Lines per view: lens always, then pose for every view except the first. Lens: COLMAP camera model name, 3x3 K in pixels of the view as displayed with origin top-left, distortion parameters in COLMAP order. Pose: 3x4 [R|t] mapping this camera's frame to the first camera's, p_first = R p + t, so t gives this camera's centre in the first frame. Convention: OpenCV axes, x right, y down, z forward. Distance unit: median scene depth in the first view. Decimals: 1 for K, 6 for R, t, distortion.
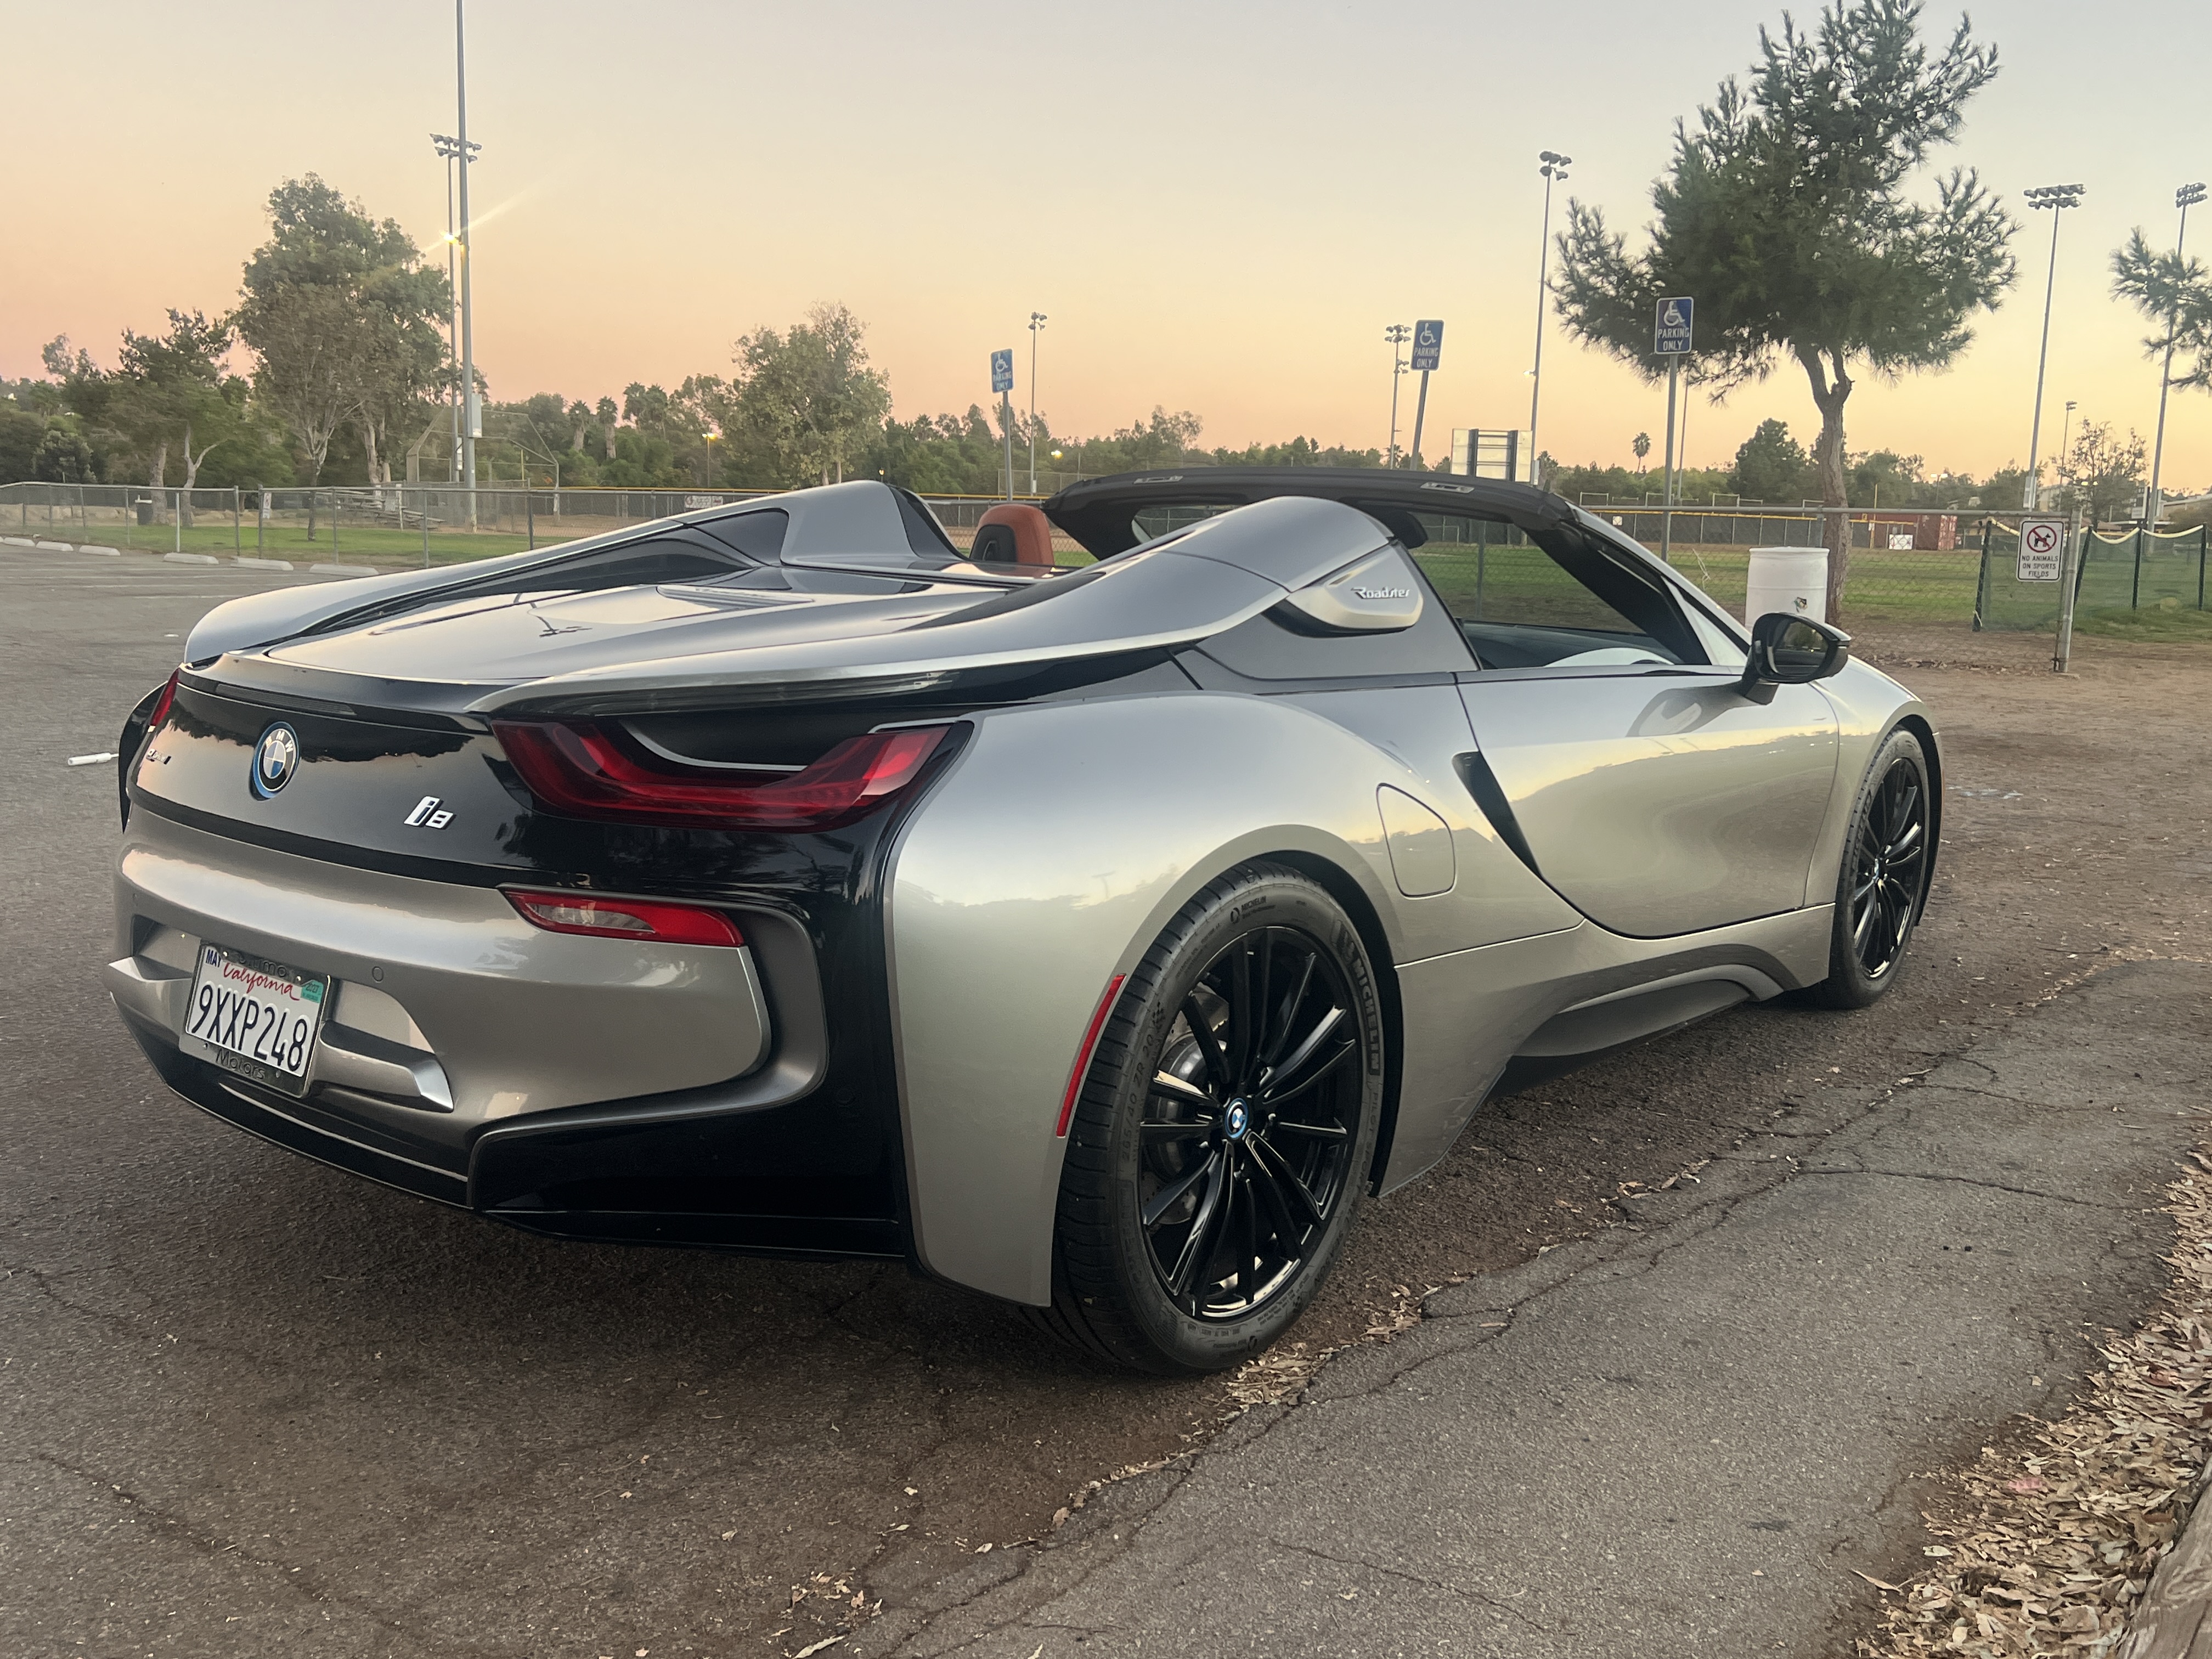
lens RADIAL K [[2044.7, 0, 1106.0], [0, 2044.7, 829.5], [0, 0, 1]] dist [-0.001901, -0.021140]
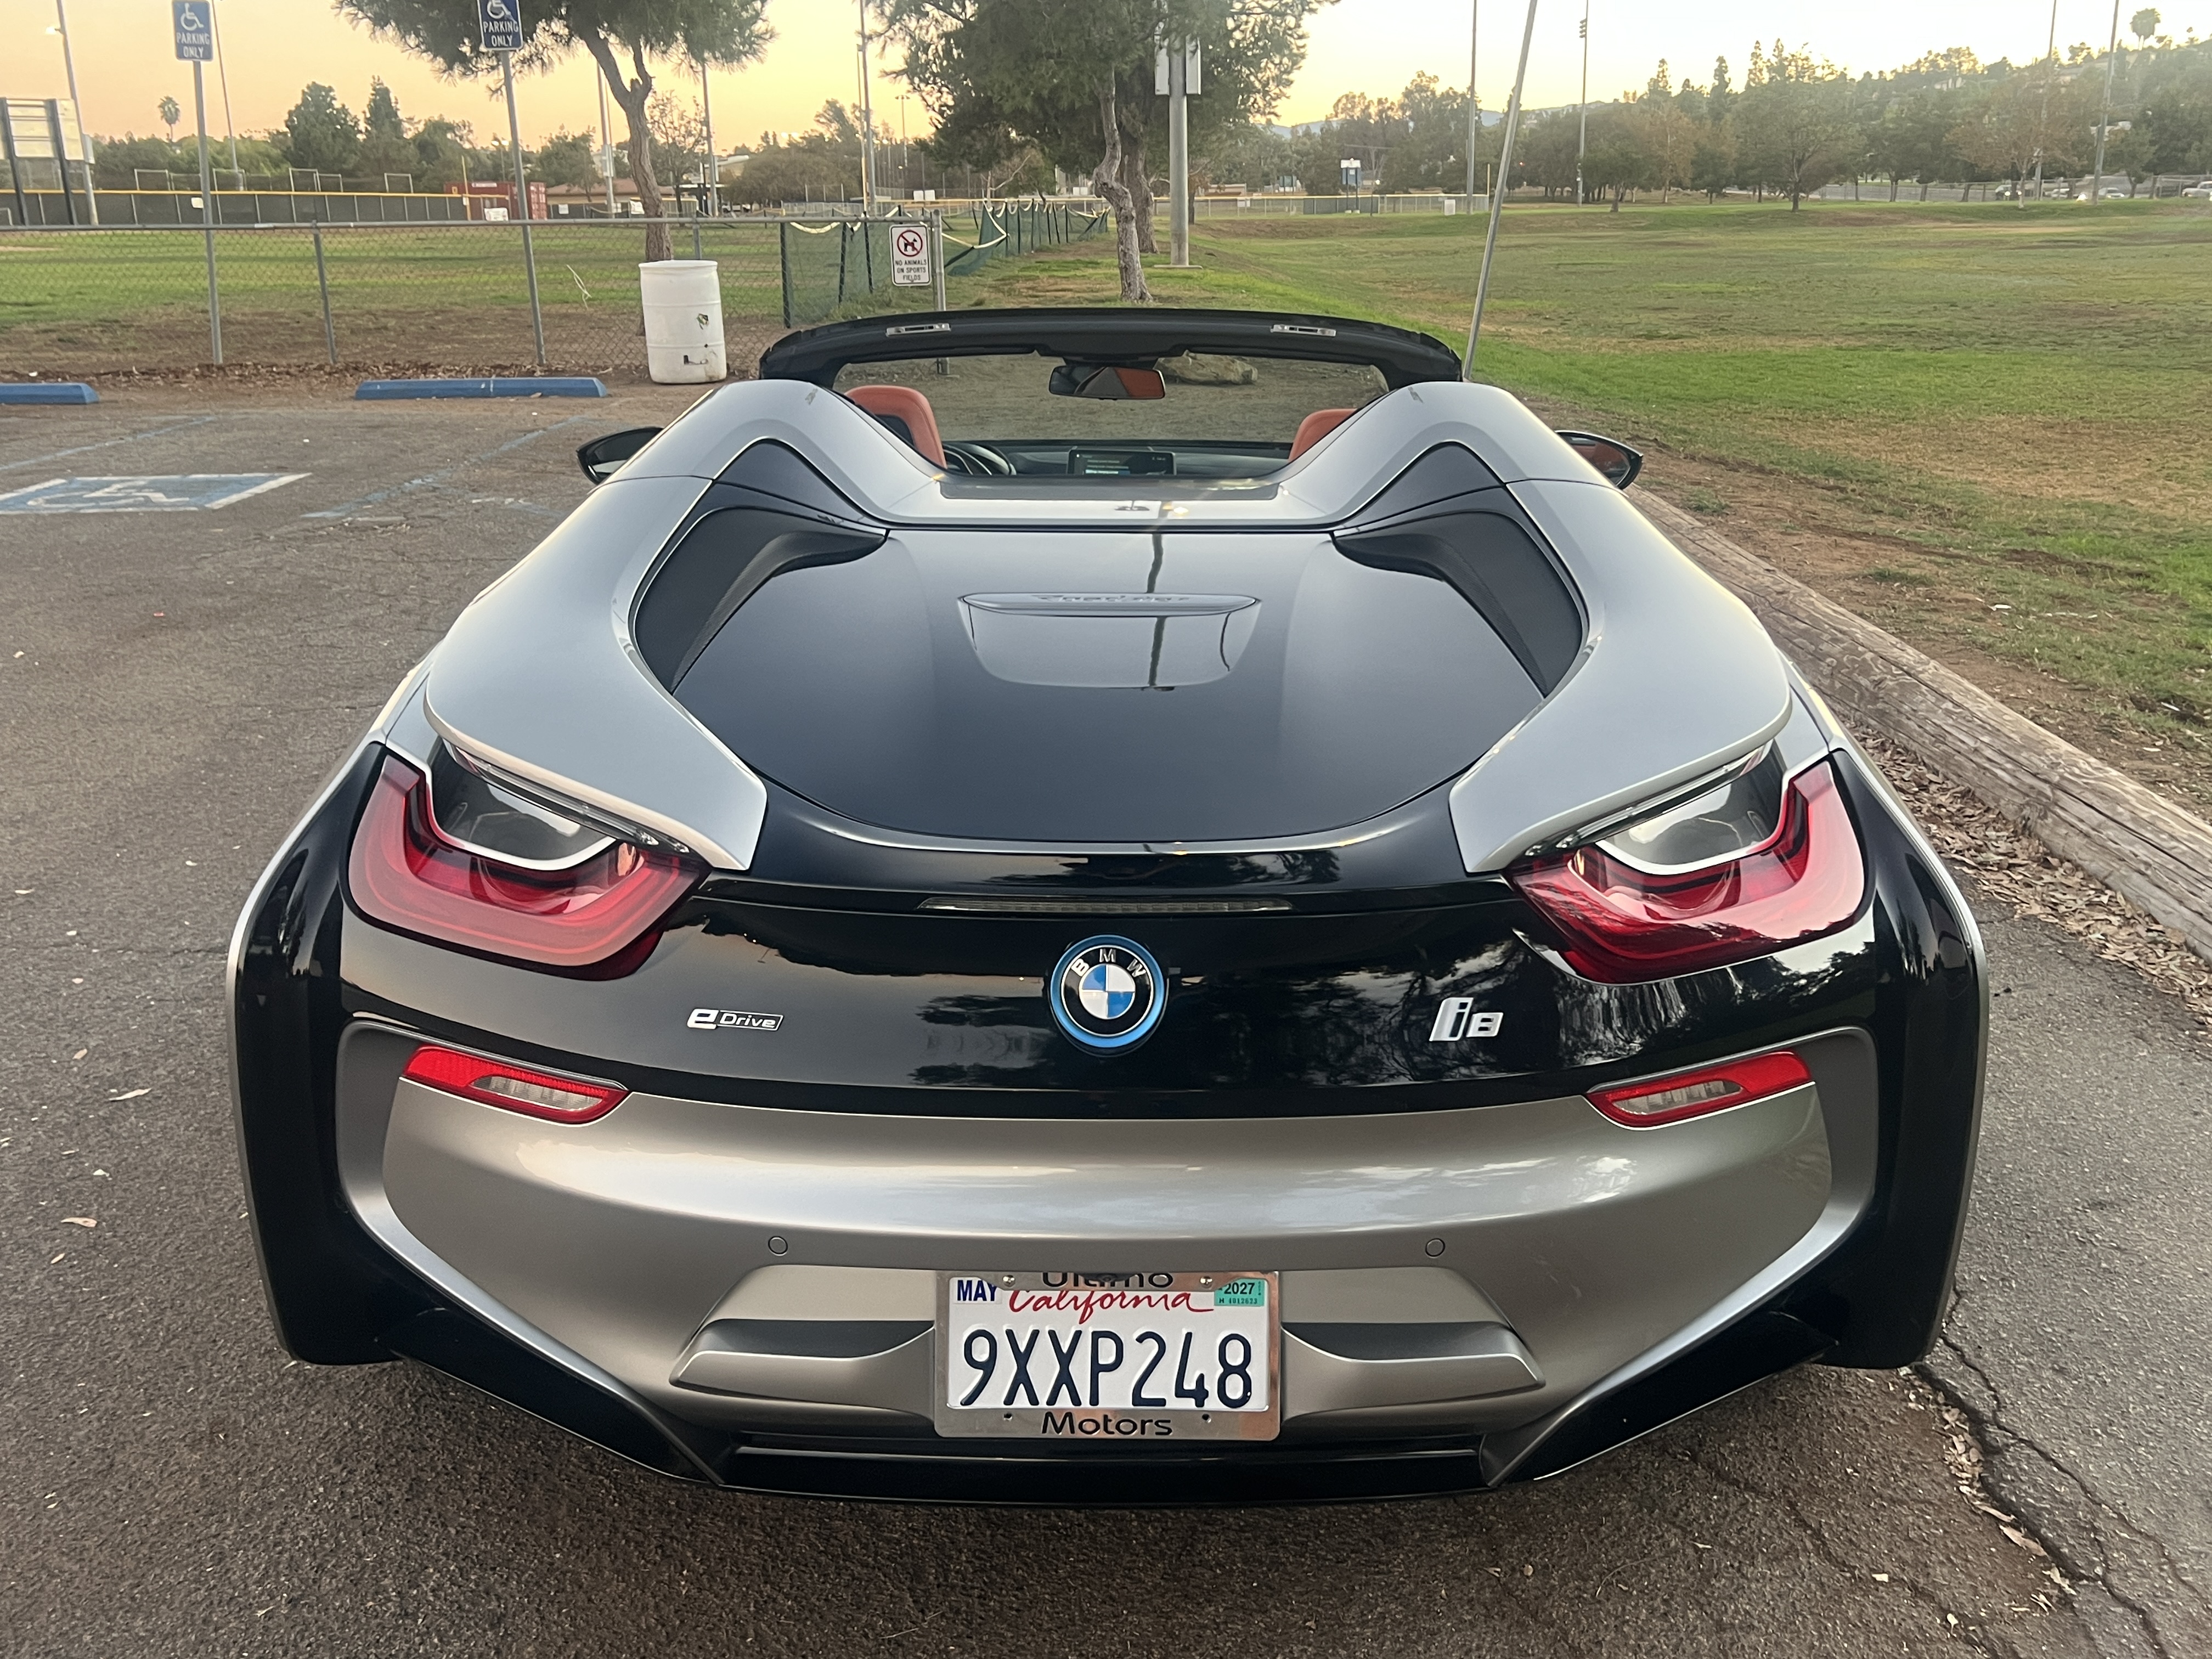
lens RADIAL K [[2030.4, 0, 1125.2], [0, 2030.4, 828.2], [0, 0, 1]] dist [0.006539, 0.020382]
pose [[0.783063, -0.212207, 0.584620, -0.105794], [0.120536, 0.973949, 0.192077, -0.028970], [-0.610151, -0.079941, 0.788242, 0.063711]]
